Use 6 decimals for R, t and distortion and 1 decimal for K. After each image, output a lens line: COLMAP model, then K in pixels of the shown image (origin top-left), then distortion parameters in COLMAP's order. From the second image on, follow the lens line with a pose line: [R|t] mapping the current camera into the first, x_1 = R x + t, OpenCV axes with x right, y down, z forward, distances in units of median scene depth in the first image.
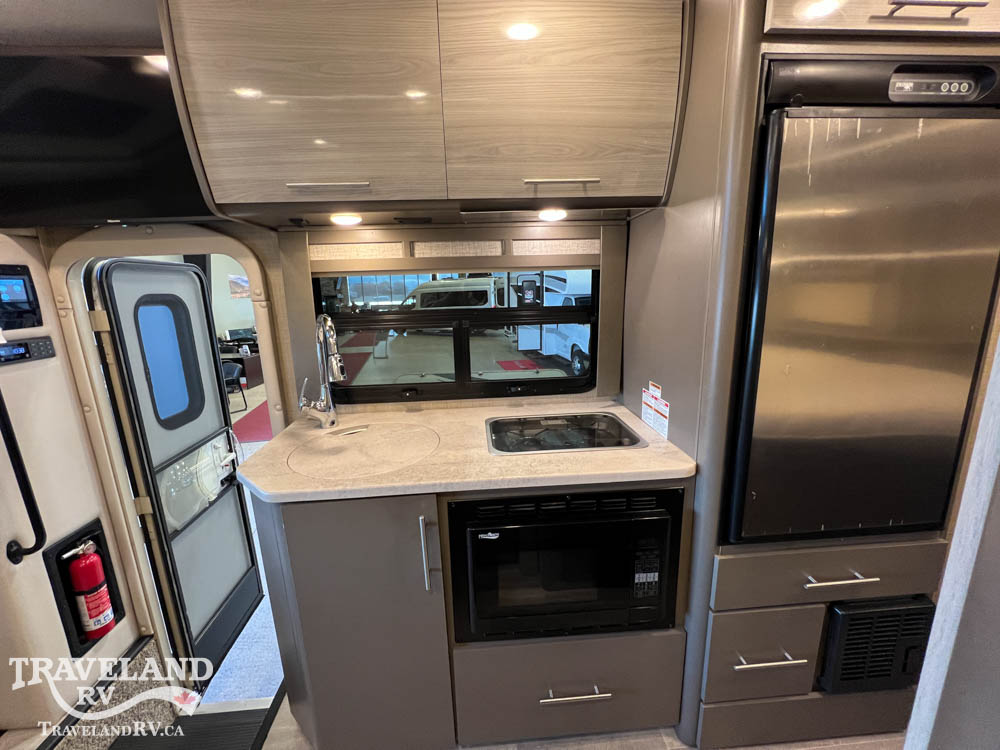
lens RADIAL K [[398.3, 0, 496.5], [0, 398.3, 377.0], [0, 0, 1]] dist [0.000142, -0.000478]
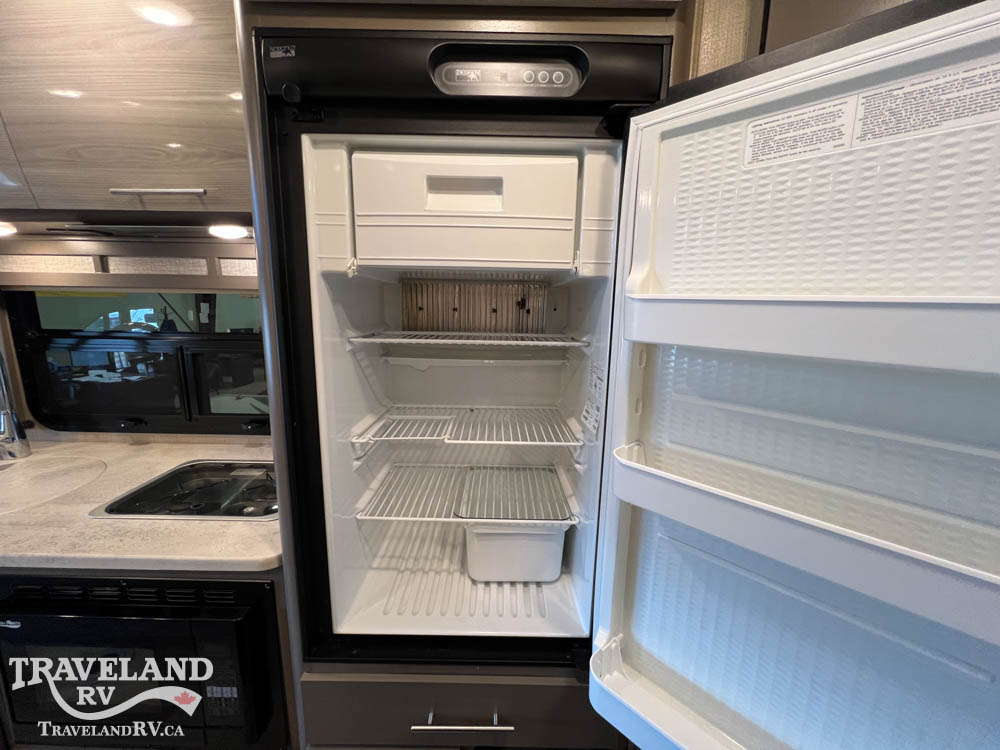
lens RADIAL K [[398.3, 0, 499.3], [0, 398.3, 377.2], [0, 0, 1]] dist [0.000142, -0.000478]
pose [[0.996349, 0.057337, -0.063262, 0.892758], [-0.058765, 0.998052, -0.020949, -0.127078], [0.061937, 0.024590, 0.997777, 0.221838]]
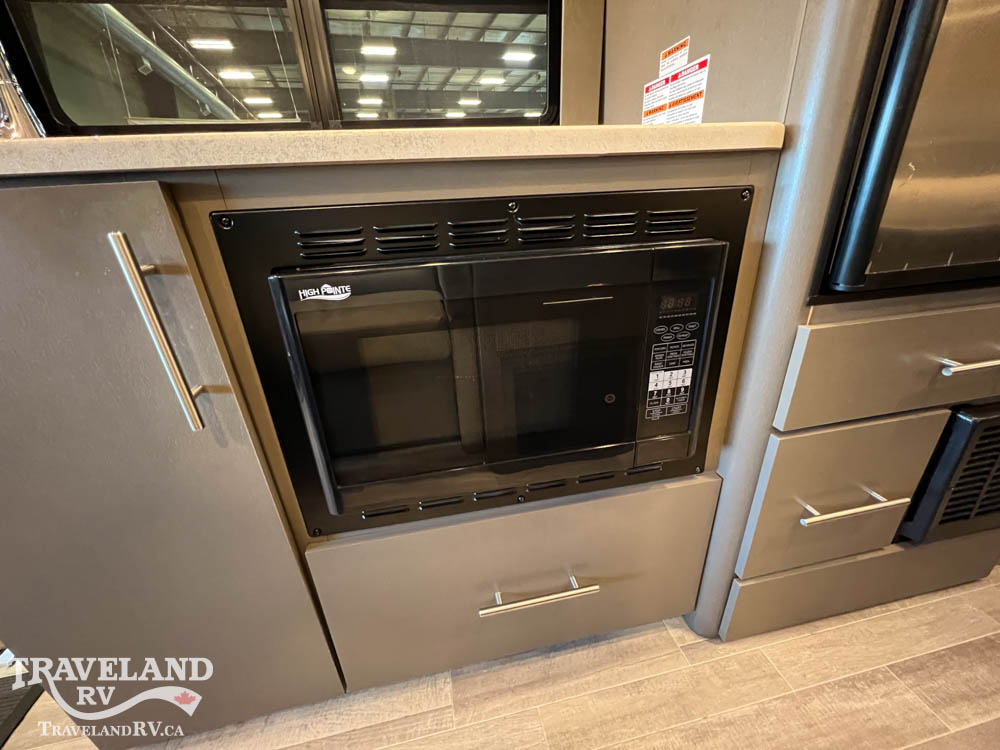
lens RADIAL K [[398.3, 0, 497.2], [0, 398.3, 373.1], [0, 0, 1]] dist [0.000142, -0.000478]
pose [[0.992106, -0.068333, 0.105148, 0.098248], [0.047265, 0.980415, 0.191187, 0.368508], [-0.116153, -0.184708, 0.975905, 0.502528]]
